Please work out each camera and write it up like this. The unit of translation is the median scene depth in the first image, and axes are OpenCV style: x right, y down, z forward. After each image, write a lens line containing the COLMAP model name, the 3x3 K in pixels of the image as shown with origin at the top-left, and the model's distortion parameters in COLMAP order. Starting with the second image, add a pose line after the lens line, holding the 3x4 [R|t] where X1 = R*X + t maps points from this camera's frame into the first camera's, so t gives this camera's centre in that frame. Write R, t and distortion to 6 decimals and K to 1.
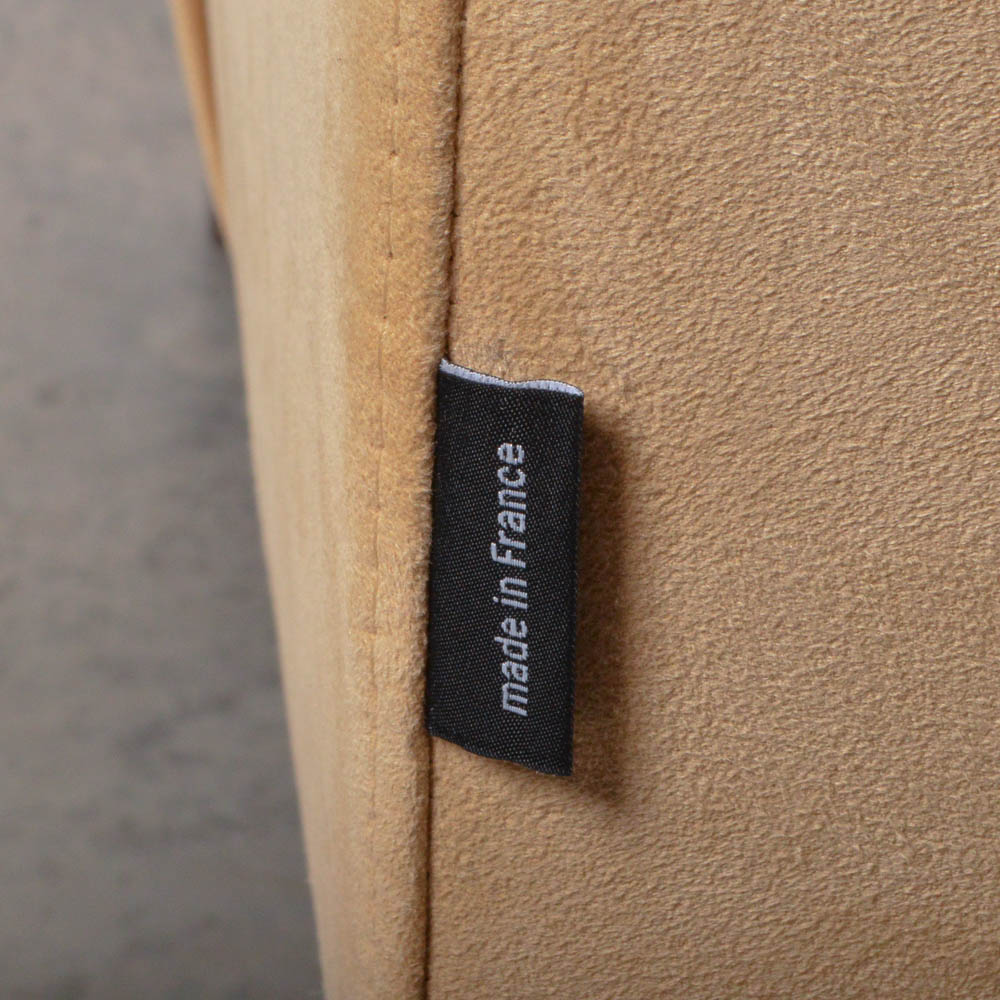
lens RADIAL K [[3586.9, 0, 500.1], [0, 3586.9, 499.5], [0, 0, 1]] dist [-0.157436, 0.000000]
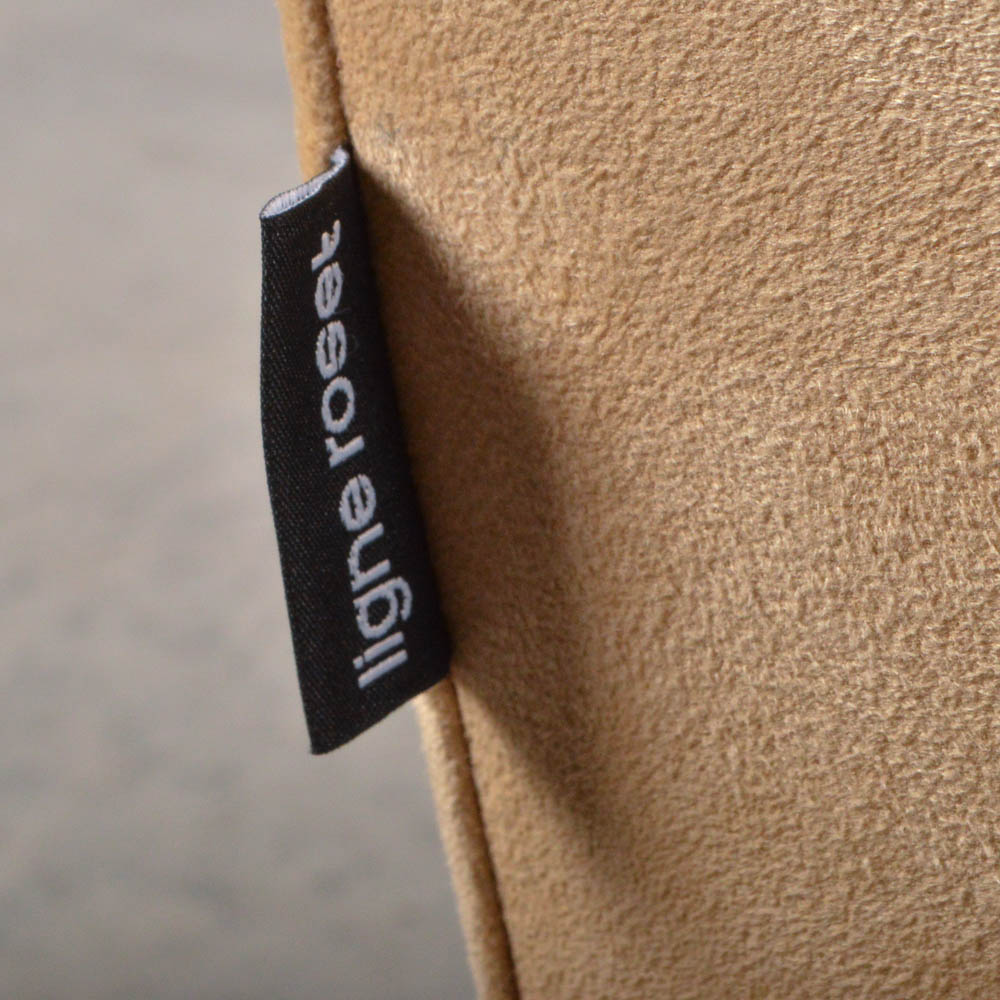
lens RADIAL K [[3586.9, 0, 499.9], [0, 3586.9, 500.3], [0, 0, 1]] dist [-0.157436, 0.000000]
pose [[0.846307, 0.016732, -0.532433, 0.410727], [-0.058620, 0.996362, -0.061865, 0.078891], [0.529461, 0.083568, 0.844208, 0.387876]]
